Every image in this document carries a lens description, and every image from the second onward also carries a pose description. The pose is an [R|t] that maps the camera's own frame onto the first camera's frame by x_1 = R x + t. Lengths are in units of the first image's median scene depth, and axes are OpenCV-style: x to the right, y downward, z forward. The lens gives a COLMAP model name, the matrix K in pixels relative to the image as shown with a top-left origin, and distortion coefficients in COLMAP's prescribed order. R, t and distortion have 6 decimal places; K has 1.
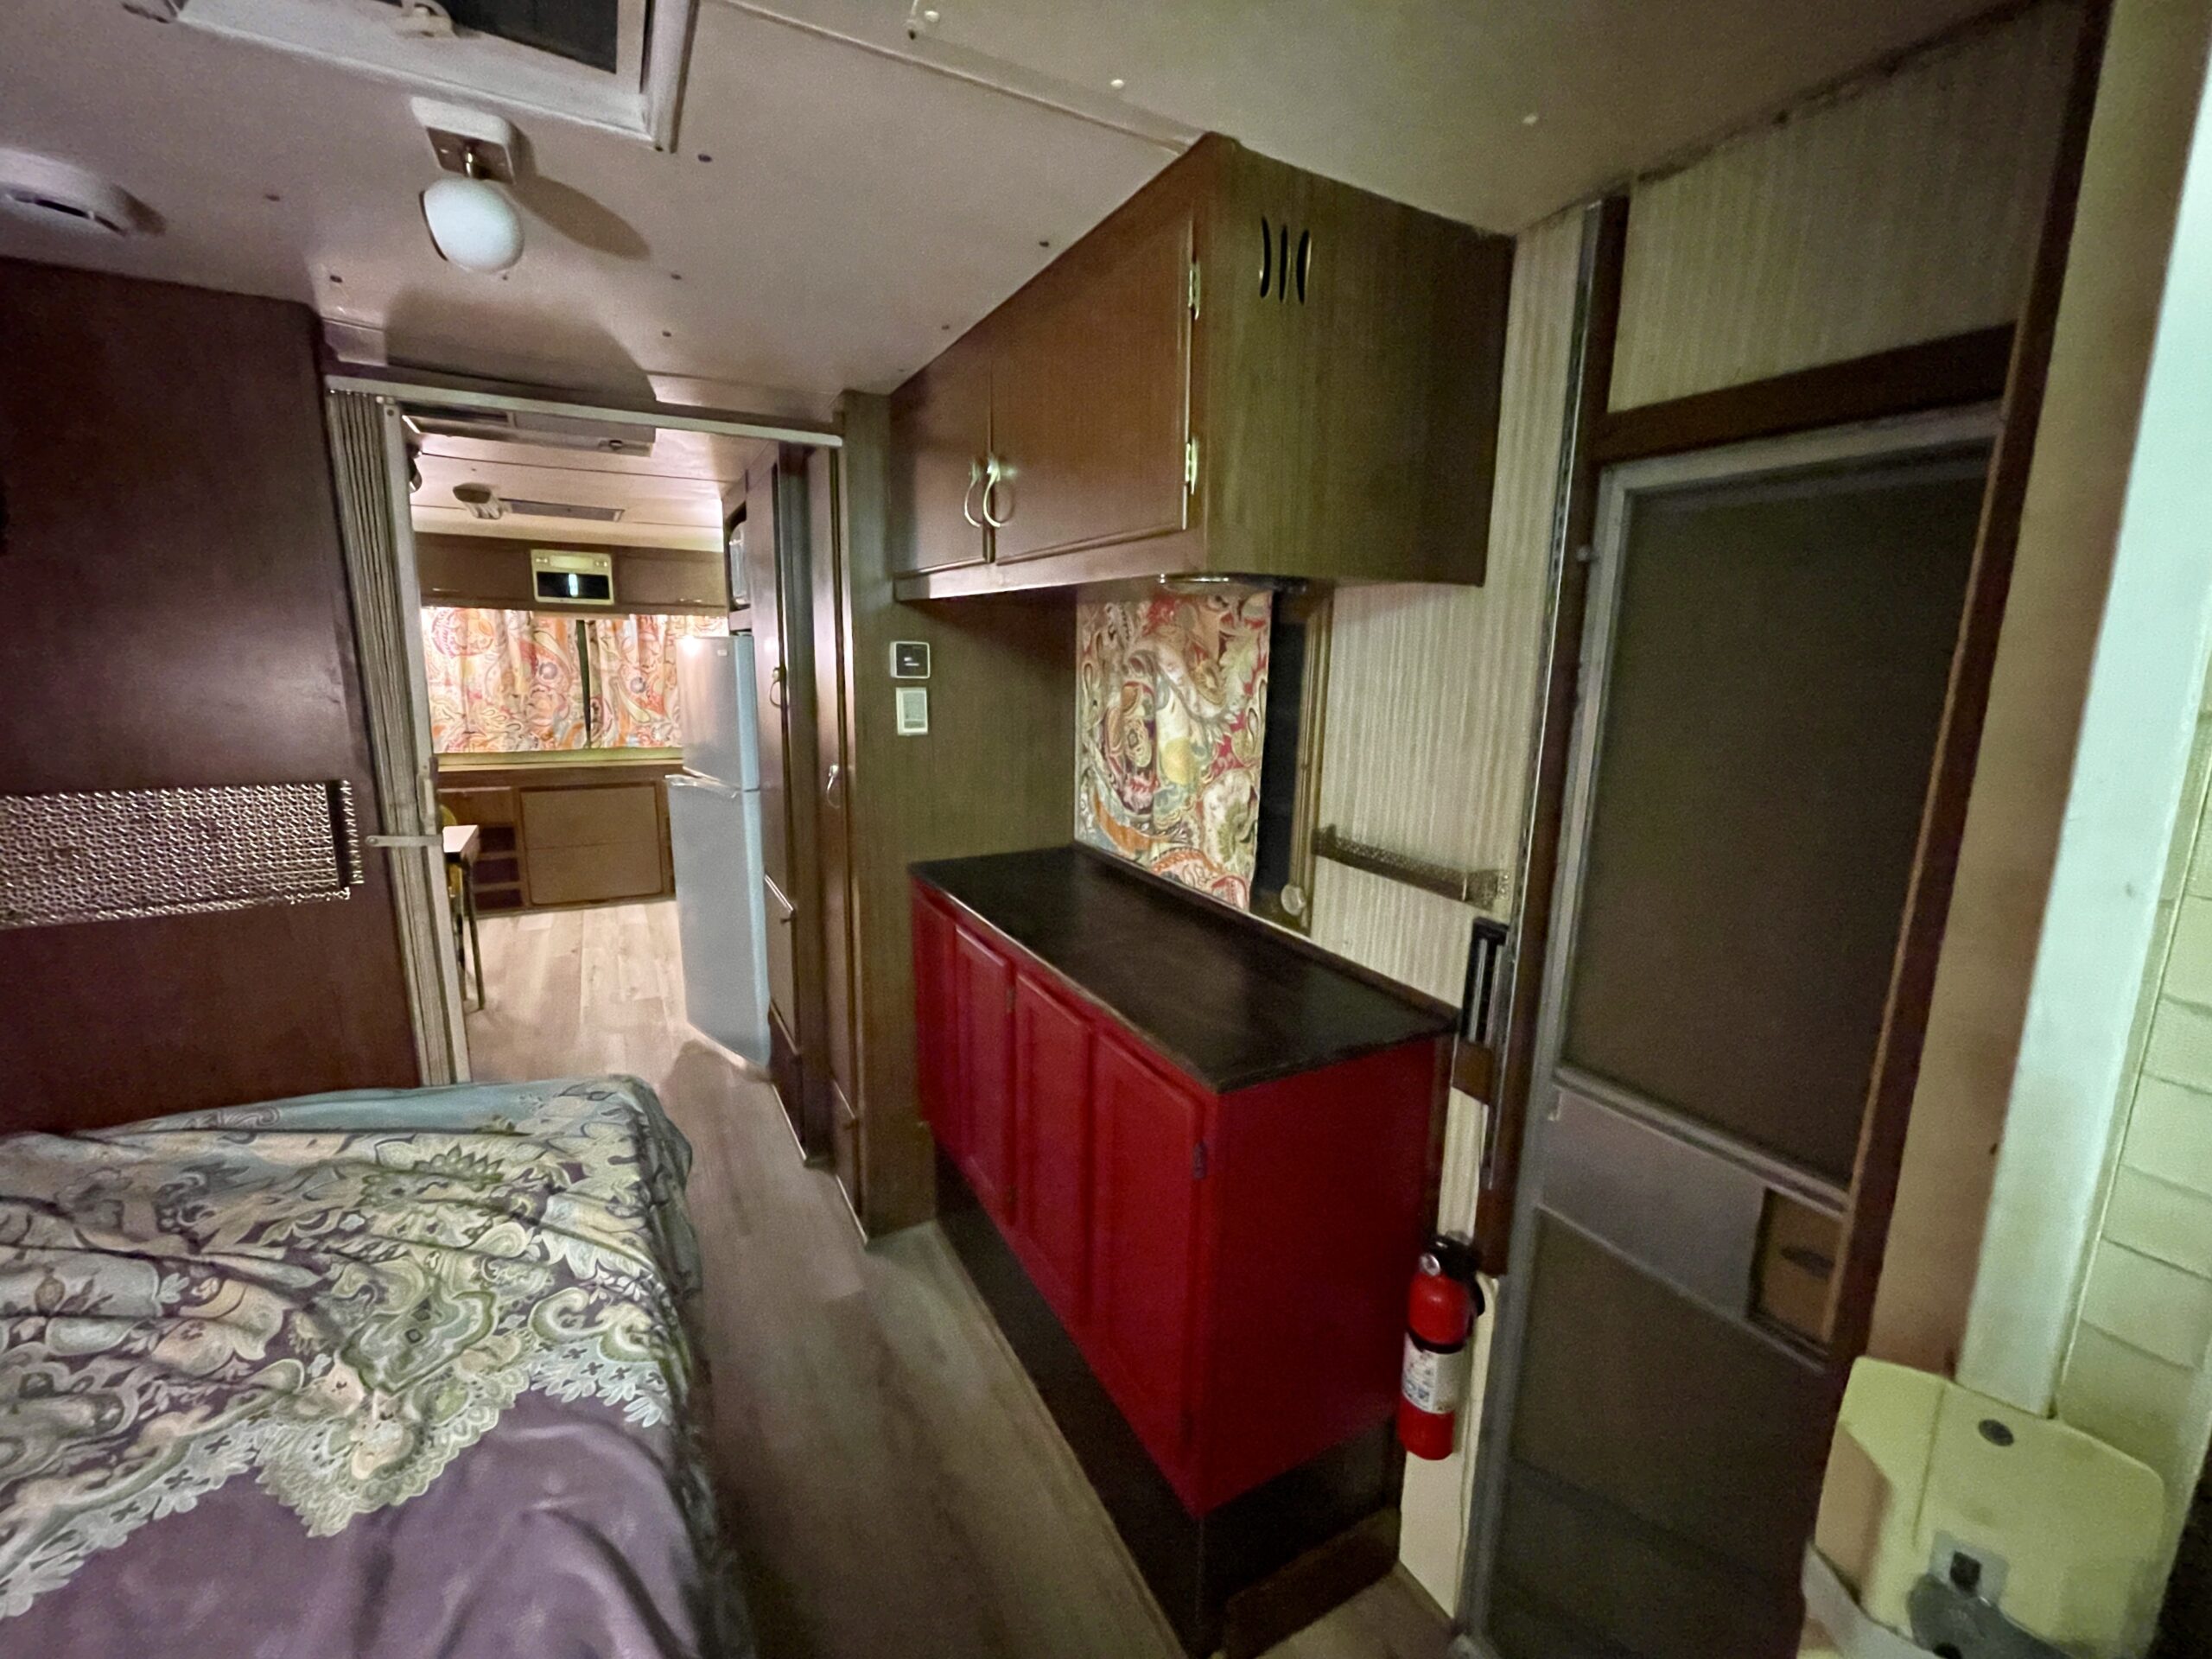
lens RADIAL K [[912.6, 0, 1106.0], [0, 912.6, 829.5], [0, 0, 1]] dist [-0.000226, -0.000005]
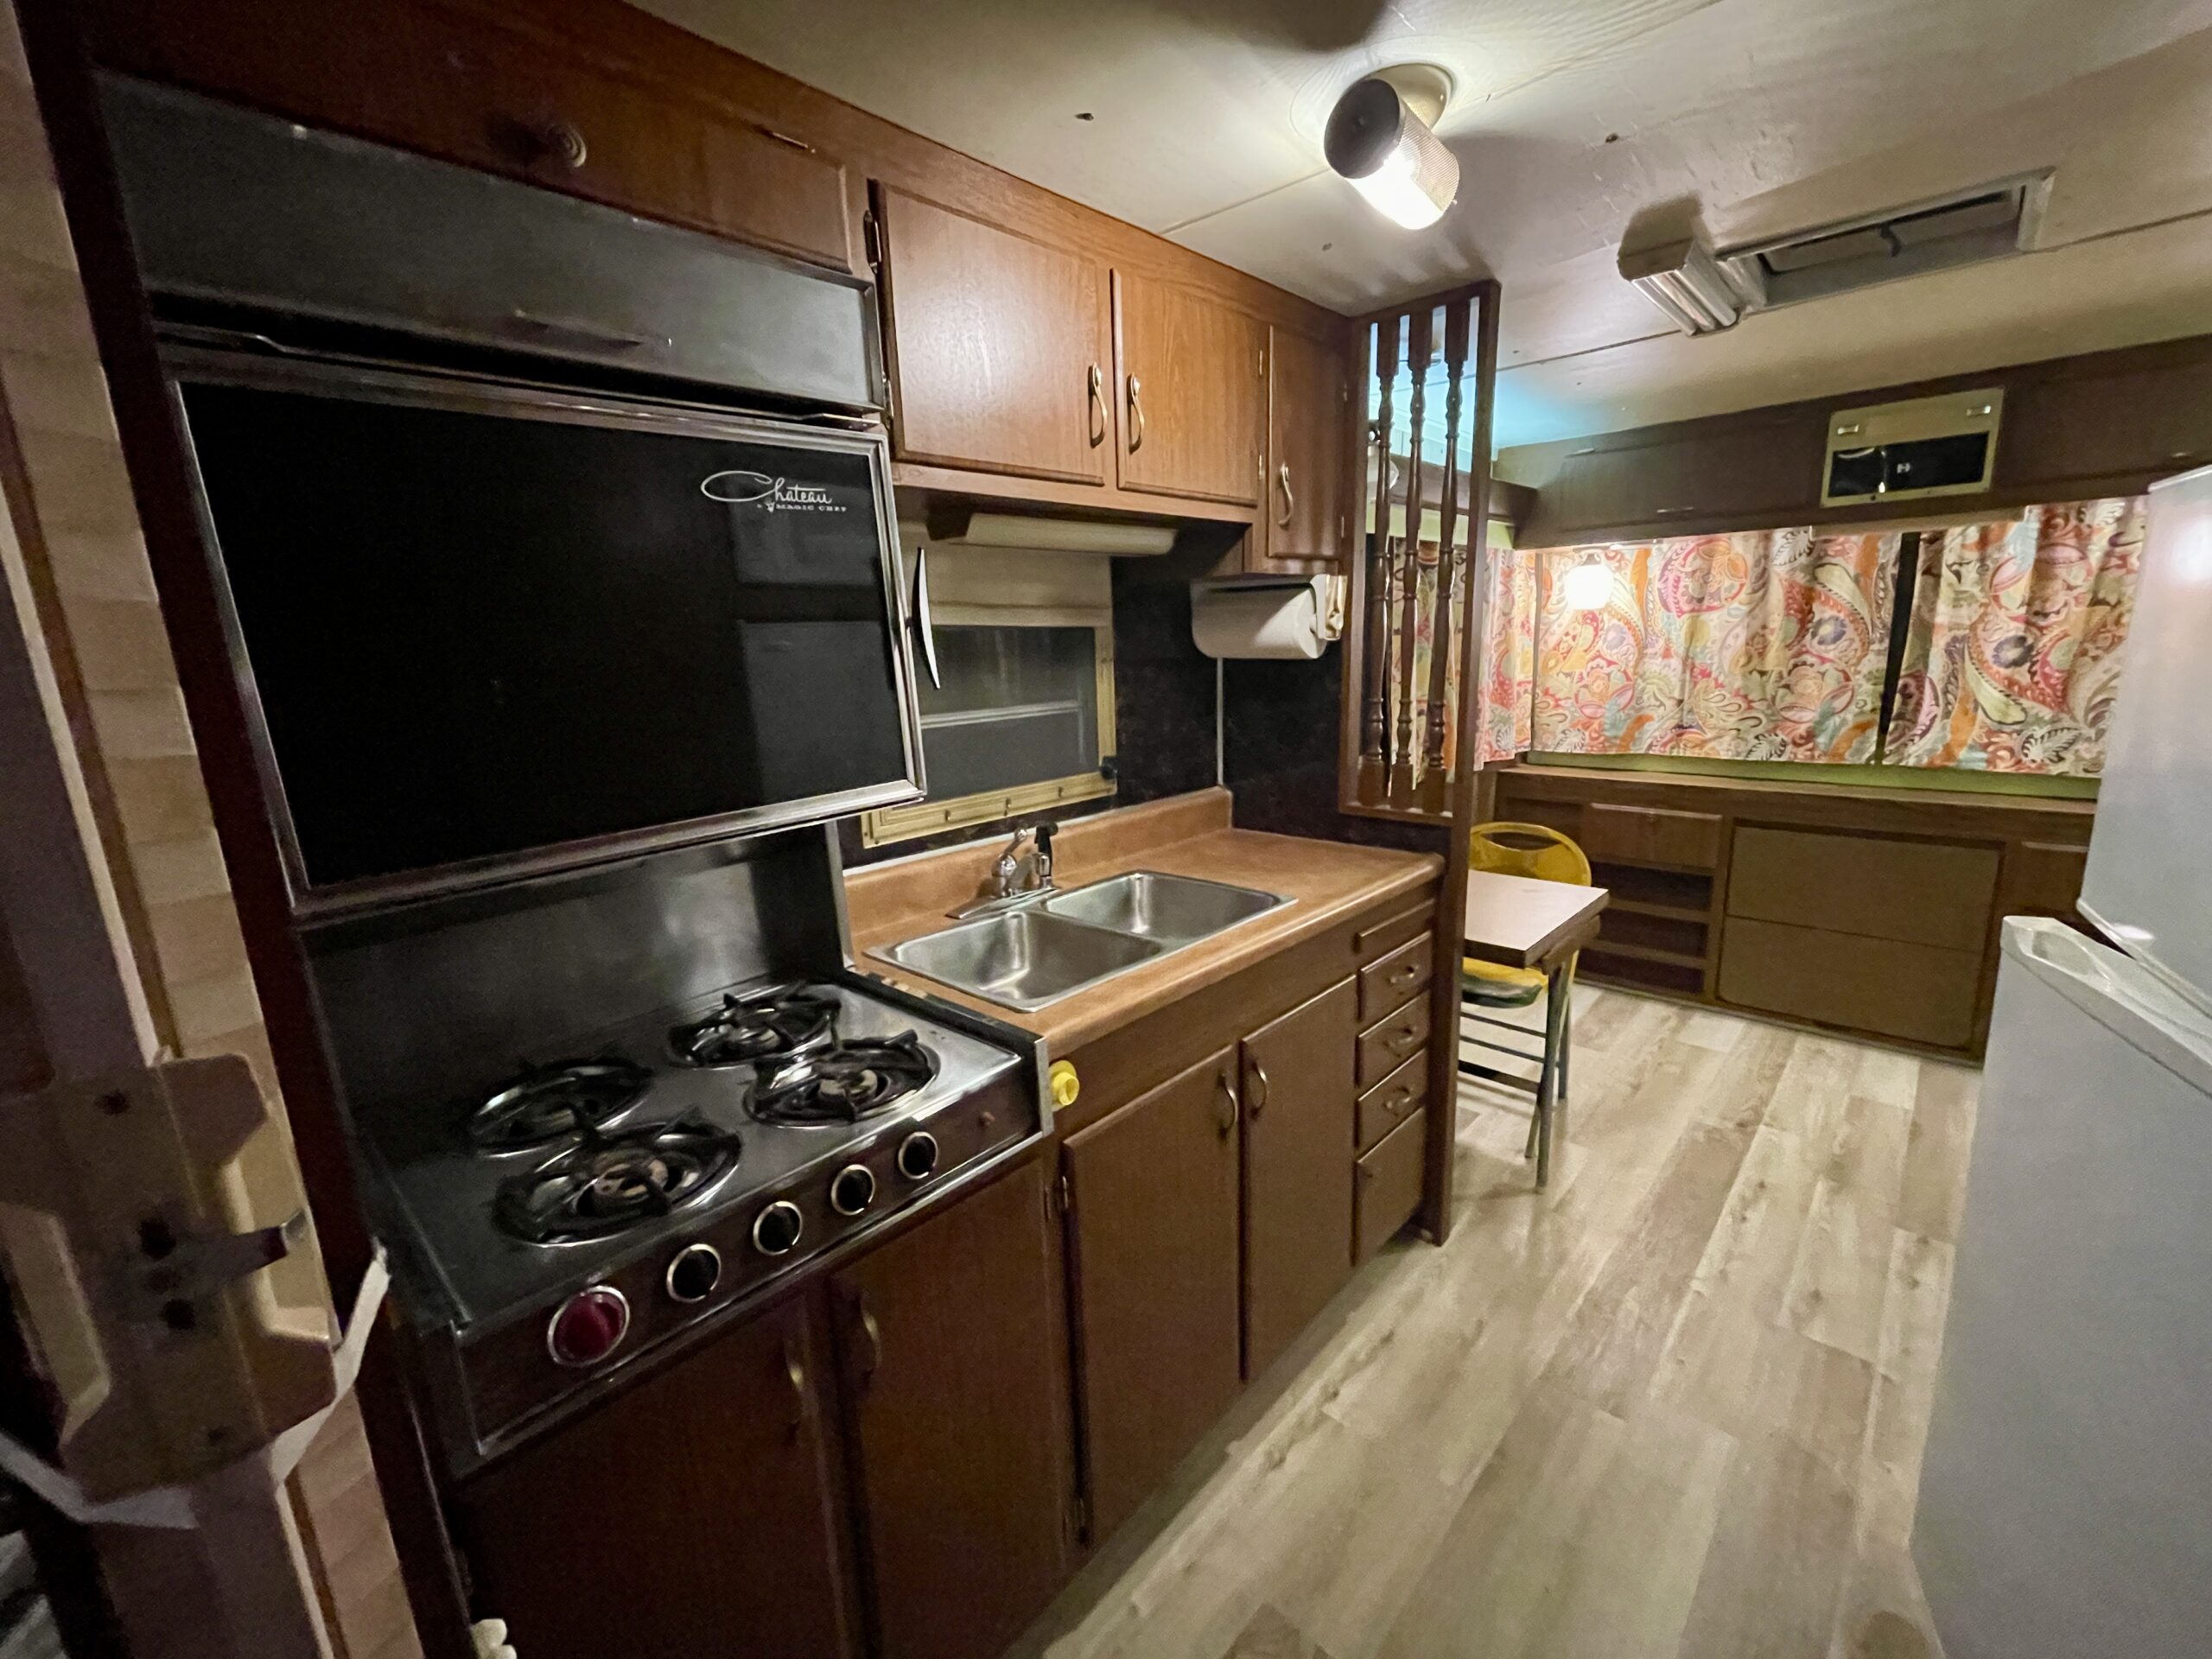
lens RADIAL K [[892.8, 0, 1119.6], [0, 892.8, 824.8], [0, 0, 1]] dist [0.000213, 0.000172]
pose [[0.305650, 0.161836, -0.938289, -0.185842], [-0.135048, 0.982855, 0.125530, -0.060083], [0.942518, 0.088346, 0.322265, 0.388014]]
